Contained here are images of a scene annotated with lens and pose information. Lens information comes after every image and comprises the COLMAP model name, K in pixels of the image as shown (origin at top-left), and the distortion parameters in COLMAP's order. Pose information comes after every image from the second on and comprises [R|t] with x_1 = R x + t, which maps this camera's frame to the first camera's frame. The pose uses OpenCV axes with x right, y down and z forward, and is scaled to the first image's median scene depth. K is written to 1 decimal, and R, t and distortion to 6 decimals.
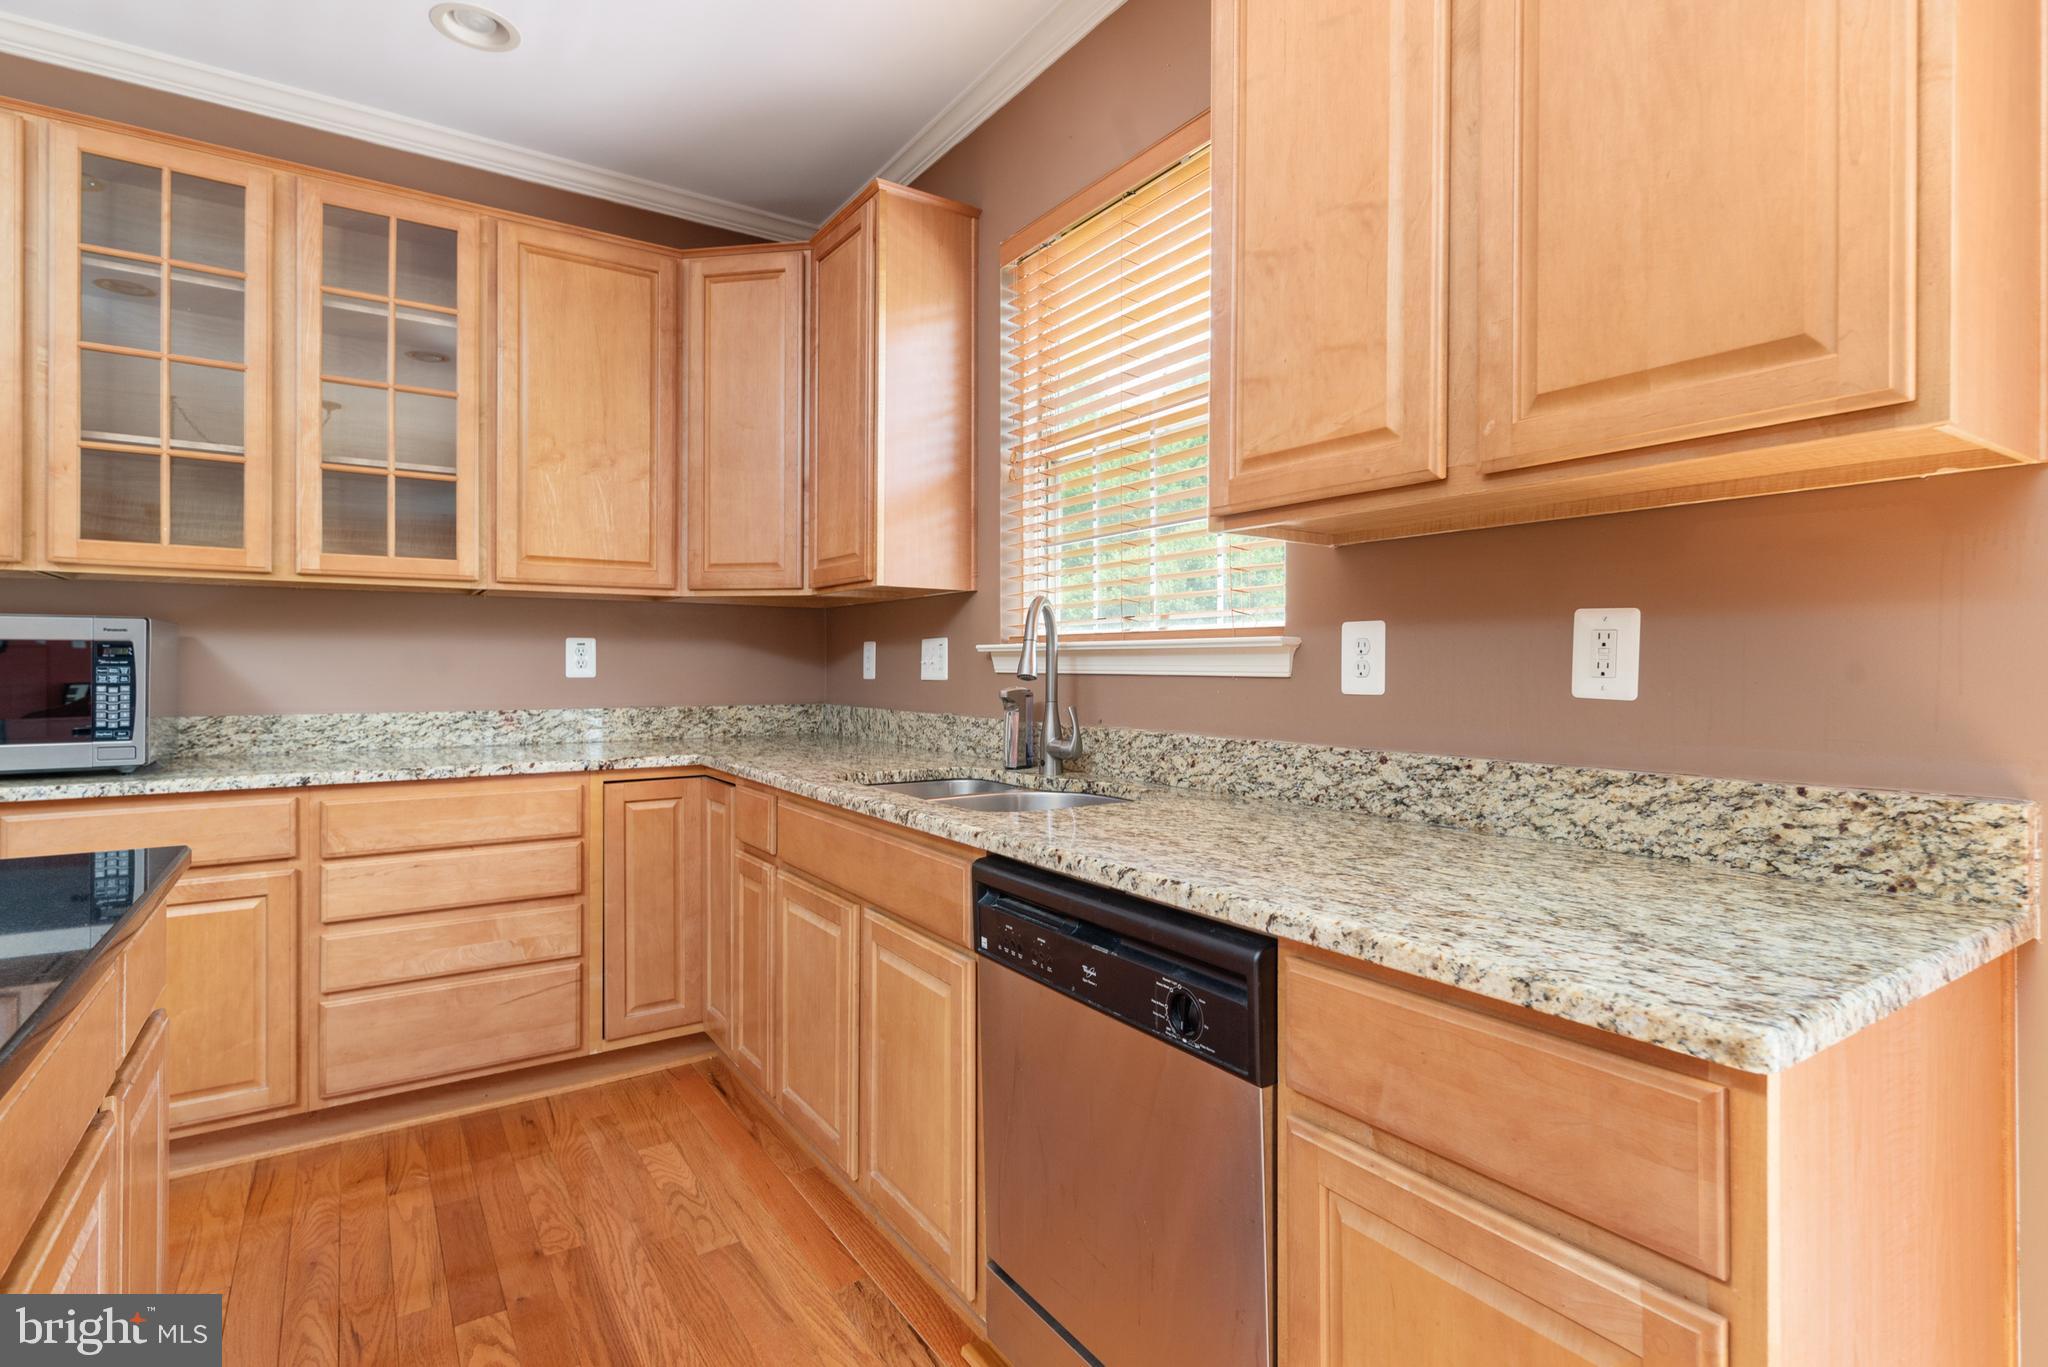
lens RADIAL K [[991.1, 0, 987.9], [0, 991.1, 650.3], [0, 0, 1]] dist [-0.003083, 0.000883]
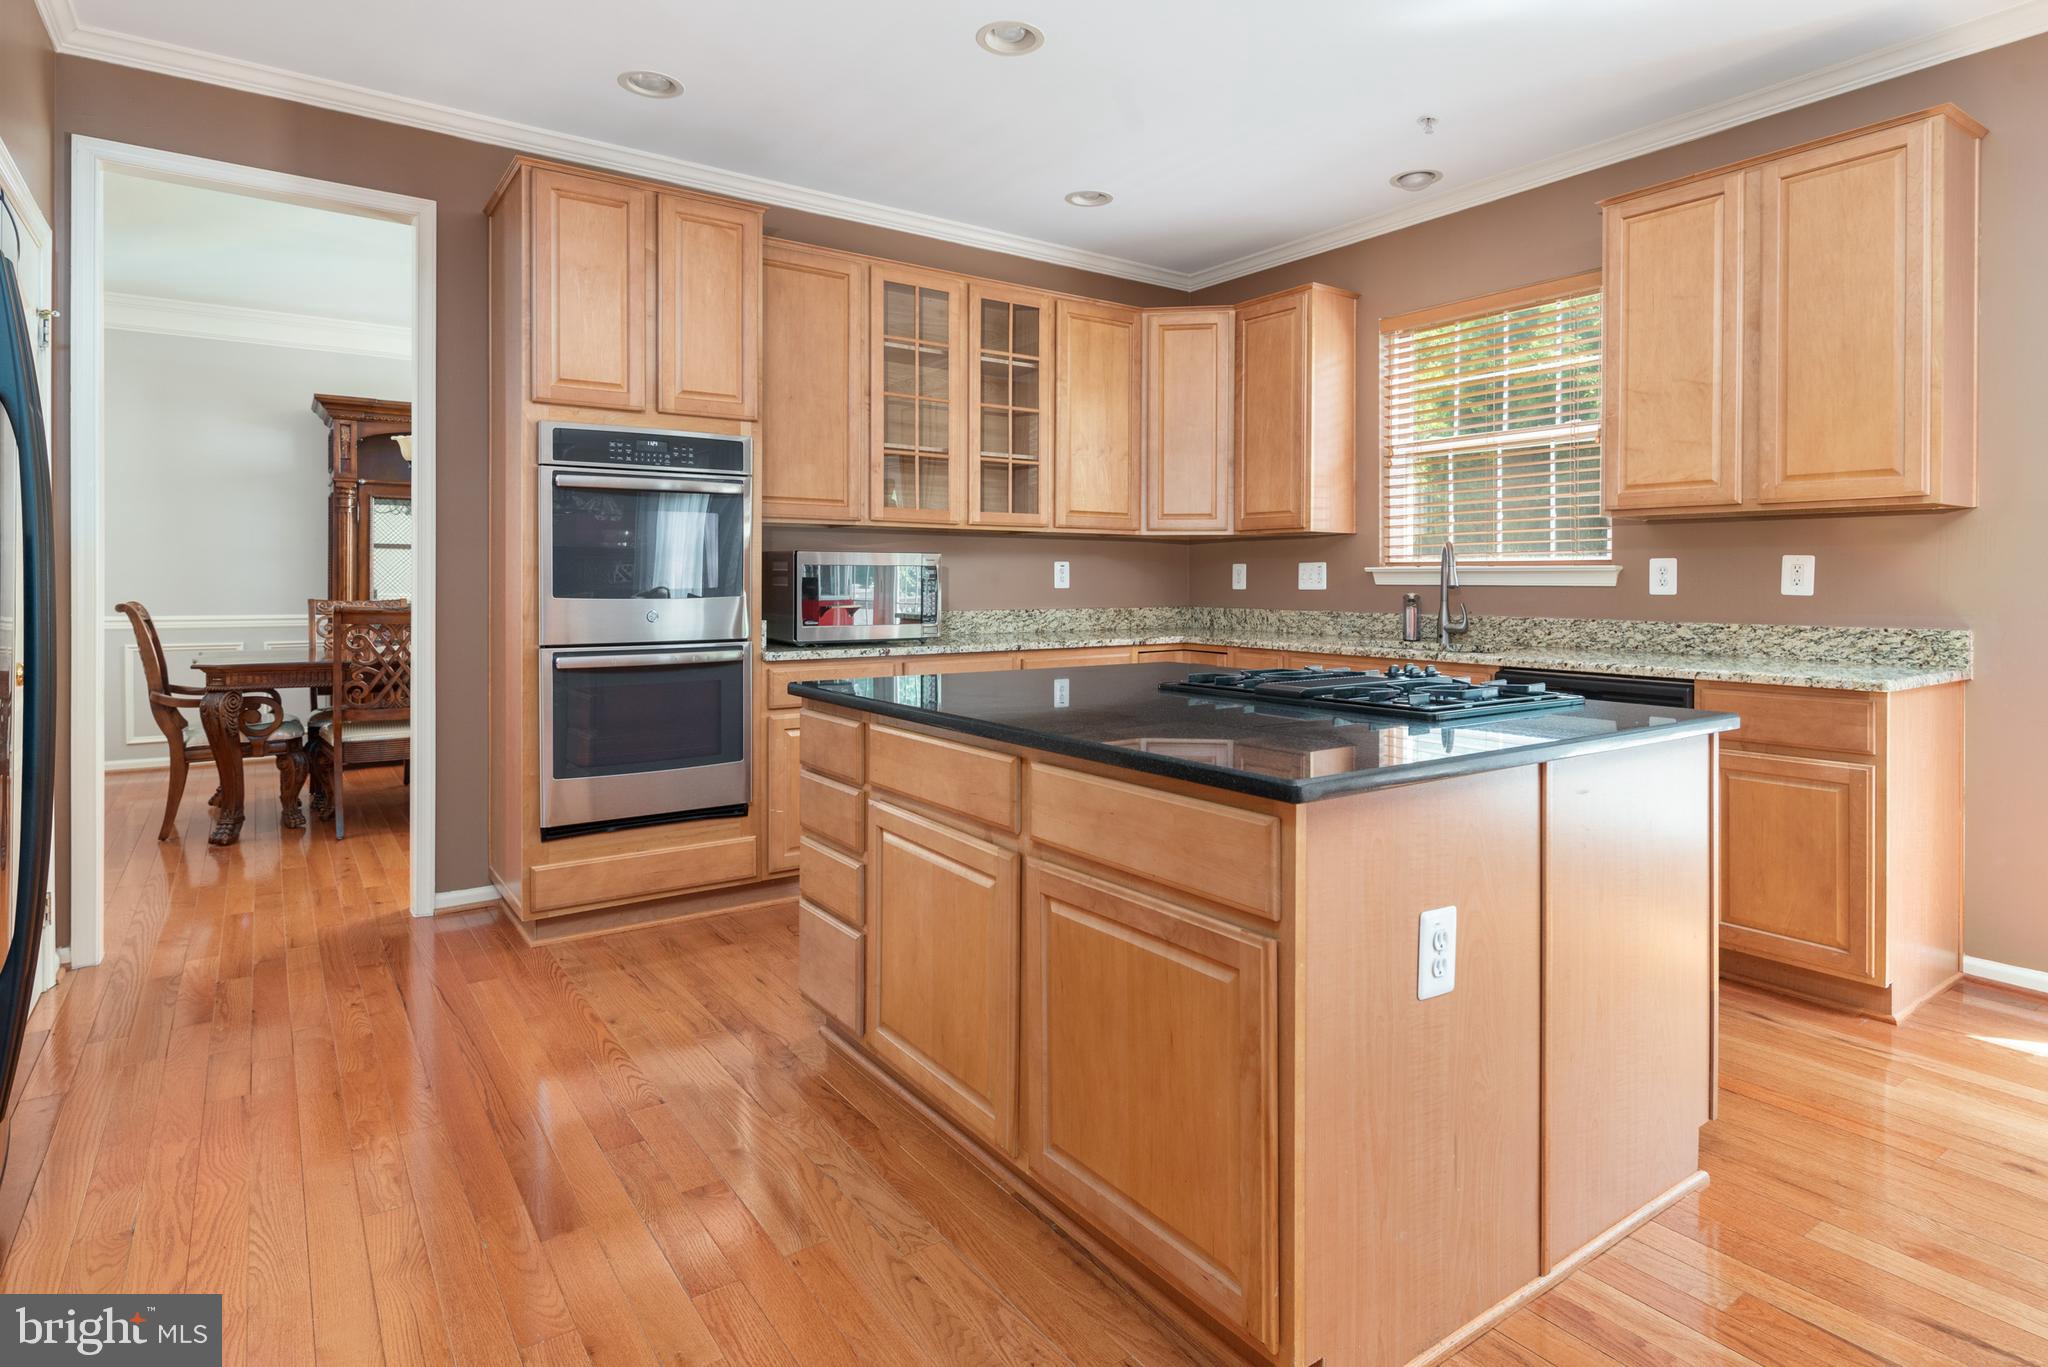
lens RADIAL K [[1036.4, 0, 1014.8], [0, 1036.4, 567.8], [0, 0, 1]] dist [0.000900, -0.002009]
pose [[0.999668, -0.000083, 0.025757, -0.917344], [-0.000030, 0.999990, 0.004396, -0.017899], [-0.025757, -0.004395, 0.999659, -0.990716]]
